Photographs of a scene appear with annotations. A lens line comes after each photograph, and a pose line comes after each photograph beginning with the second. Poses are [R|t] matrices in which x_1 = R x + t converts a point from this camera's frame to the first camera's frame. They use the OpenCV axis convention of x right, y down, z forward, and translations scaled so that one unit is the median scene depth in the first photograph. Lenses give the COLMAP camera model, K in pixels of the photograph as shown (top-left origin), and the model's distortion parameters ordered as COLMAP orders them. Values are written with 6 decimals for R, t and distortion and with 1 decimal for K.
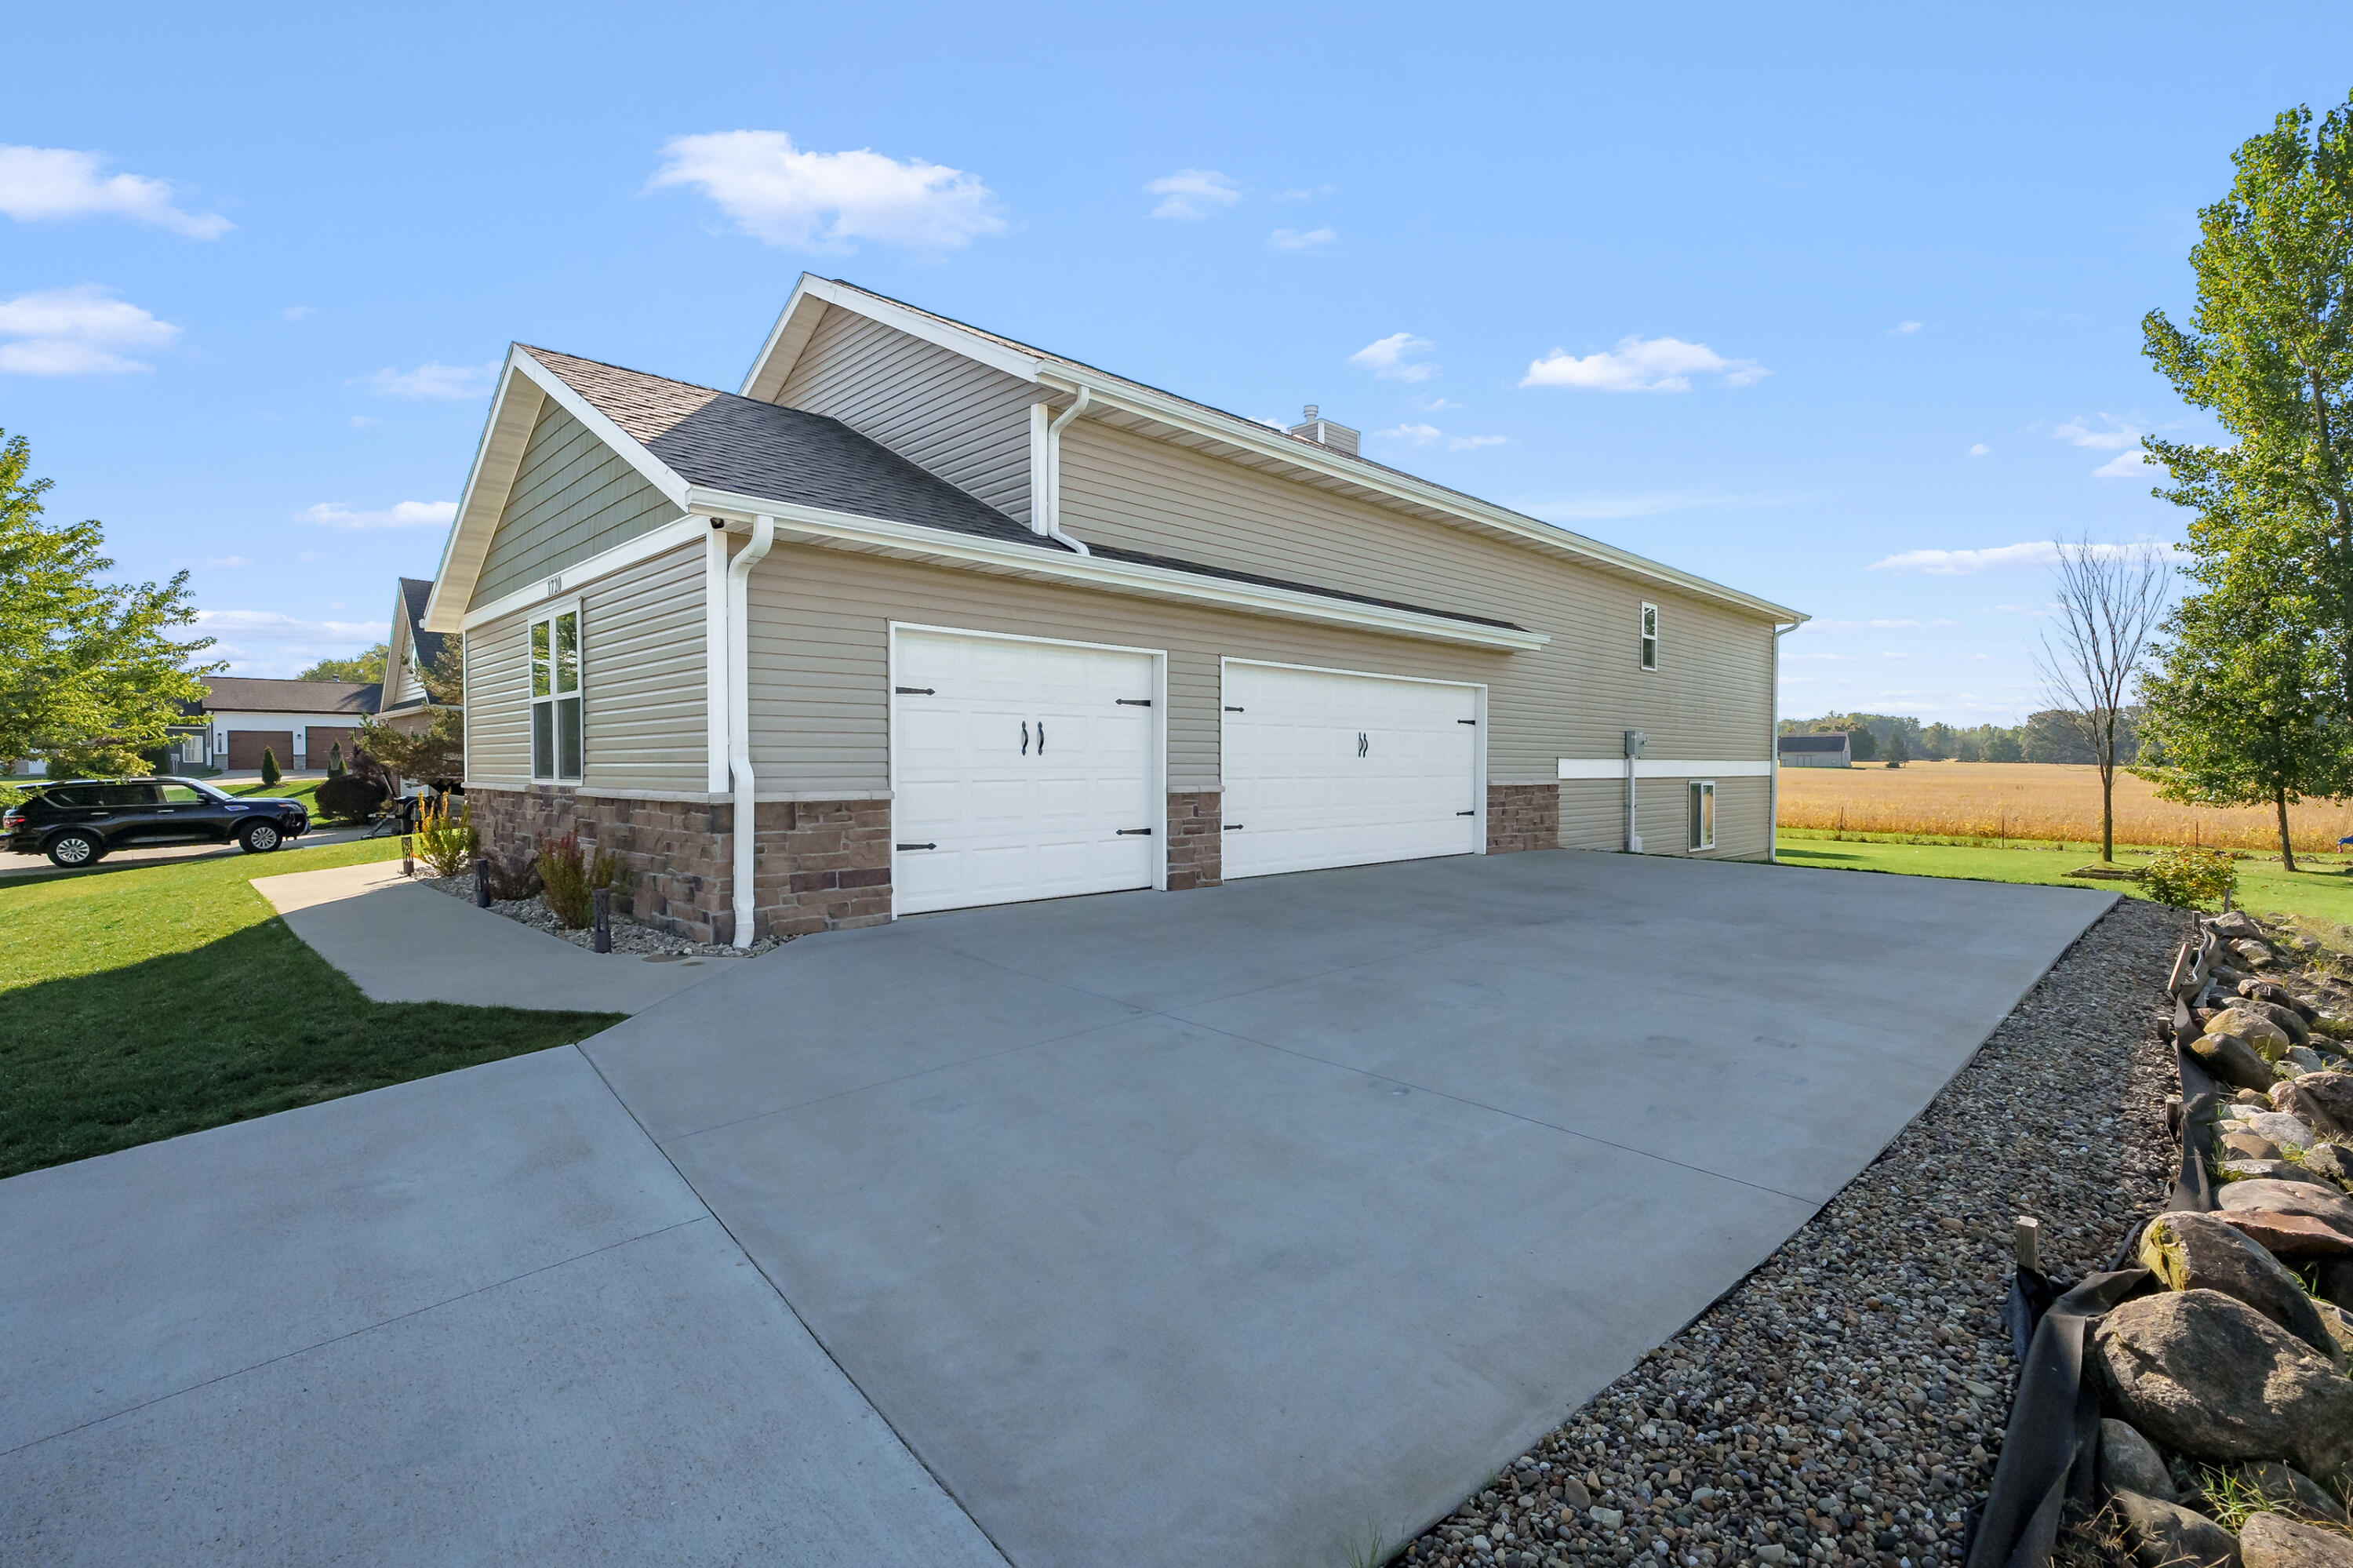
lens RADIAL K [[1079.8, 0, 1185.9], [0, 1079.8, 788.8], [0, 0, 1]] dist [-0.006160, 0.002046]
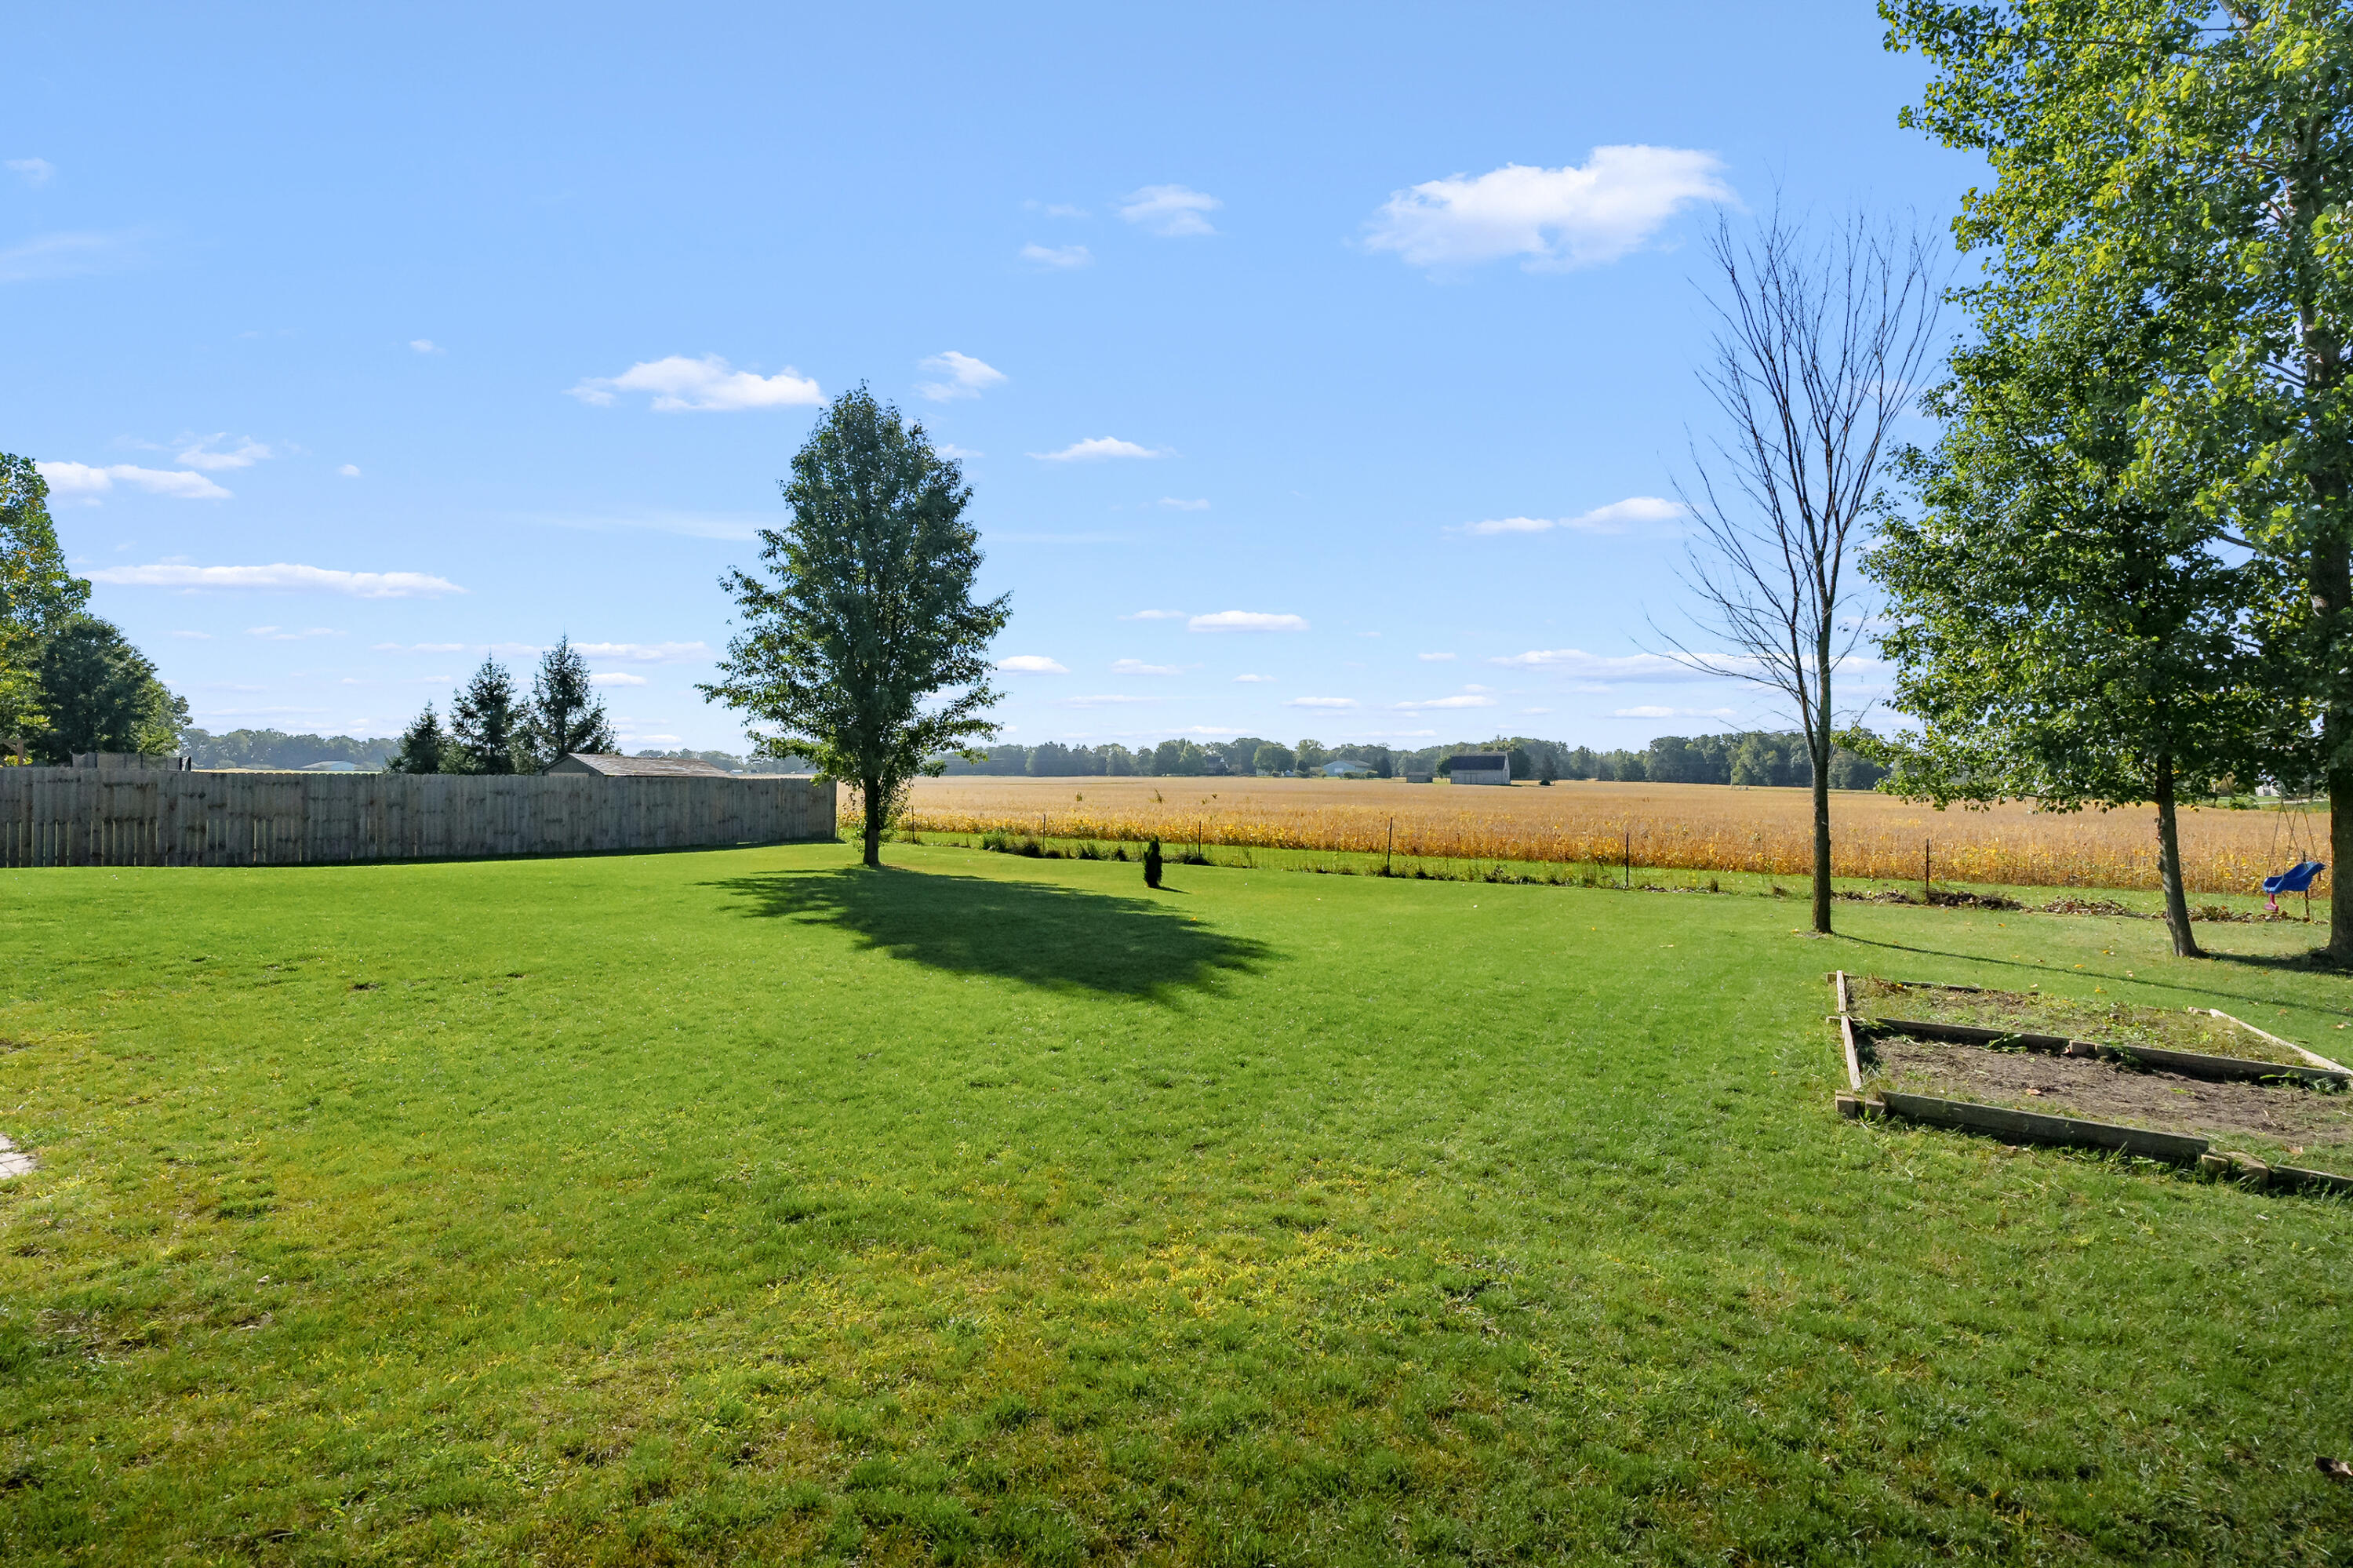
lens RADIAL K [[1079.8, 0, 1172.7], [0, 1079.8, 784.4], [0, 0, 1]] dist [-0.006160, 0.002046]
pose [[0.969721, 0.002883, 0.244200, 0.479683], [0.002008, 0.999802, -0.019777, 0.013176], [-0.244208, 0.019668, 0.969523, 0.625185]]
